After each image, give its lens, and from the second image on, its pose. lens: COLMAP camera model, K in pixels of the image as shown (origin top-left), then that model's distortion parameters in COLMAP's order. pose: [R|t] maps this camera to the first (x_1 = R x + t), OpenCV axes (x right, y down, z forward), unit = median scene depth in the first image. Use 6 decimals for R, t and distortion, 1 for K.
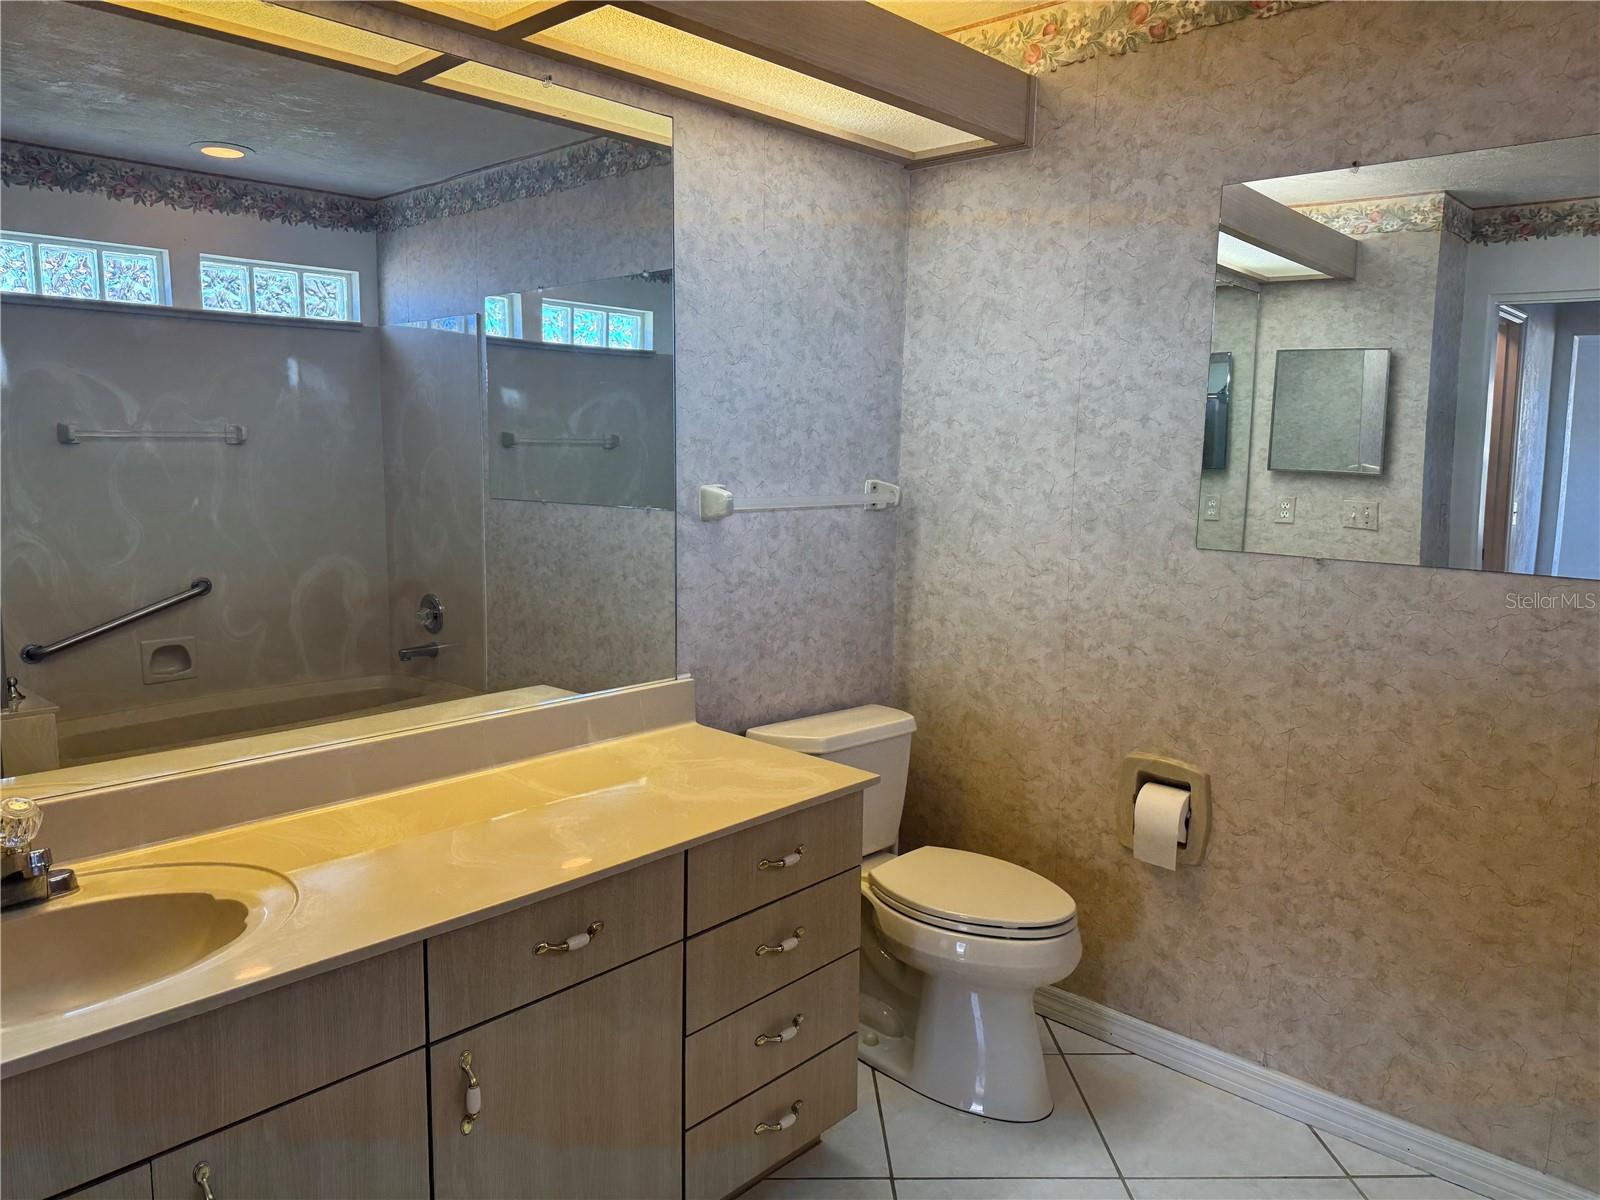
lens RADIAL K [[1111.1, 0, 812.9], [0, 1111.1, 608.9], [0, 0, 1]] dist [0.041381, -0.047125]
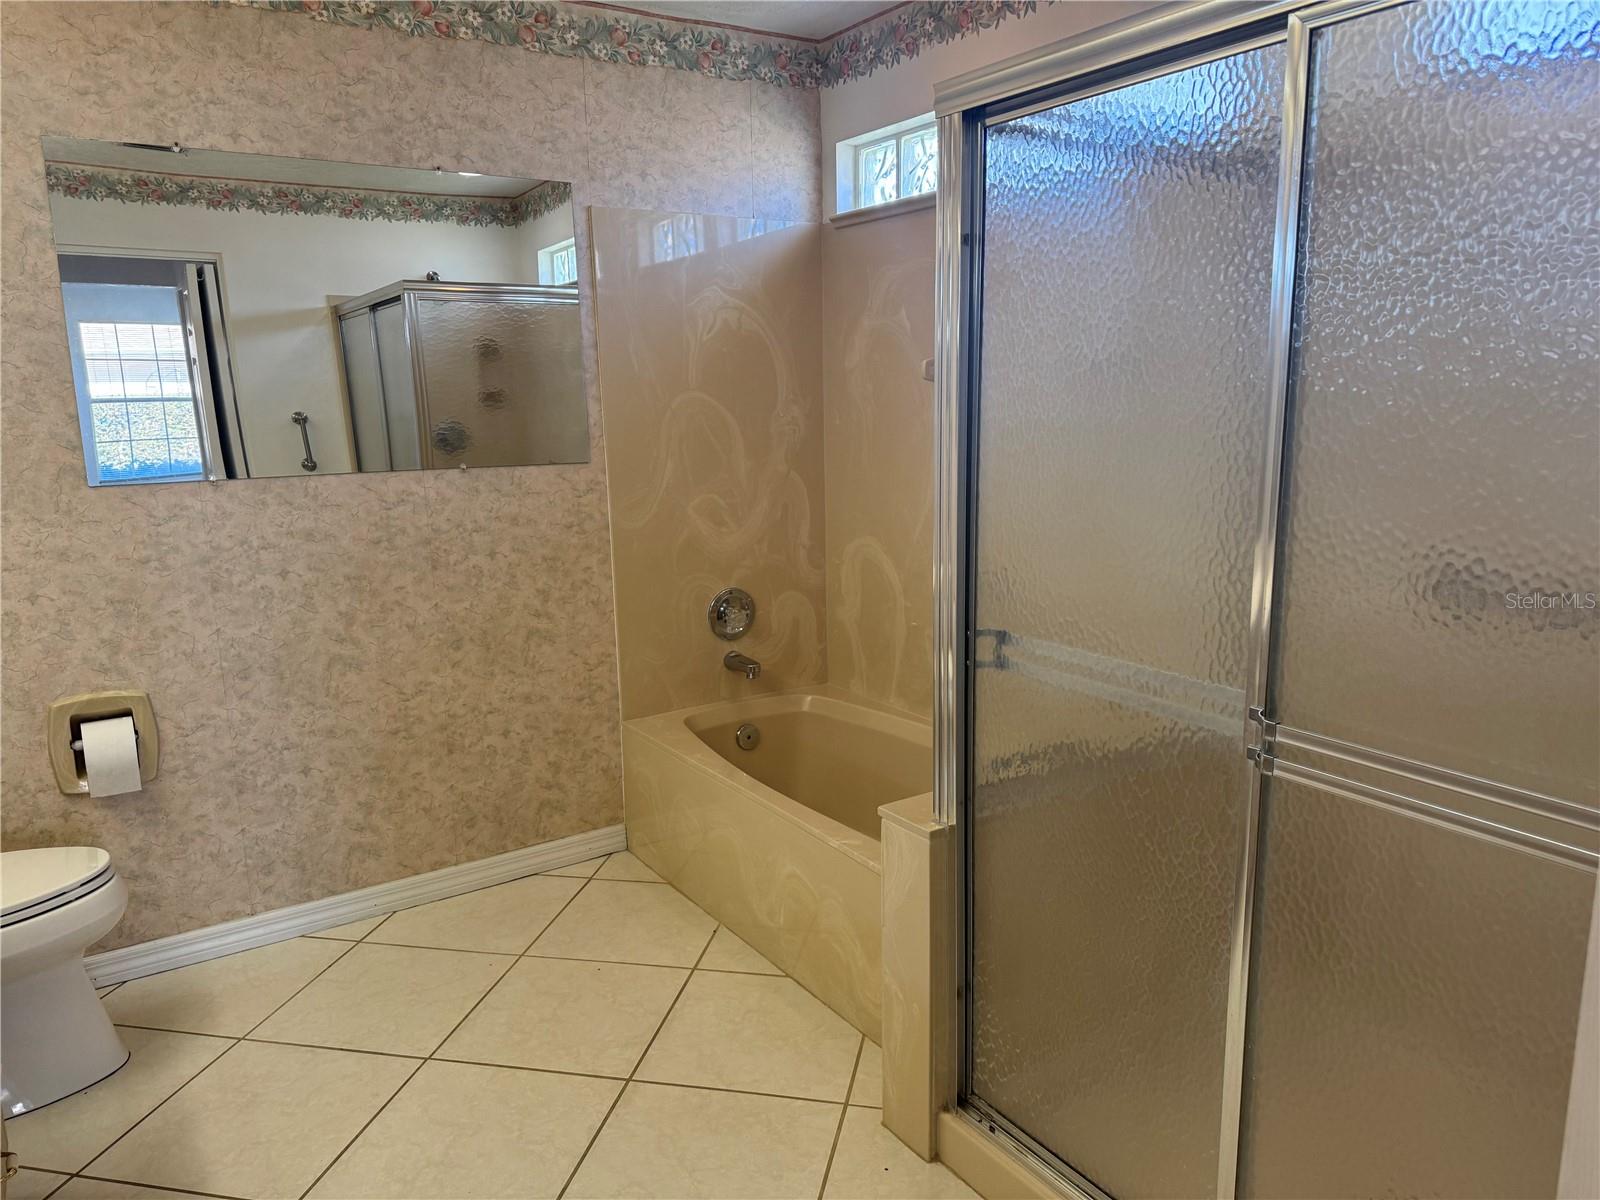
lens RADIAL K [[1111.1, 0, 816.4], [0, 1111.1, 594.7], [0, 0, 1]] dist [0.041381, -0.047125]
pose [[0.244610, -0.211602, 0.946251, -0.507938], [0.160063, 0.971320, 0.175831, -0.032594], [-0.956319, 0.108450, 0.271464, 0.077760]]
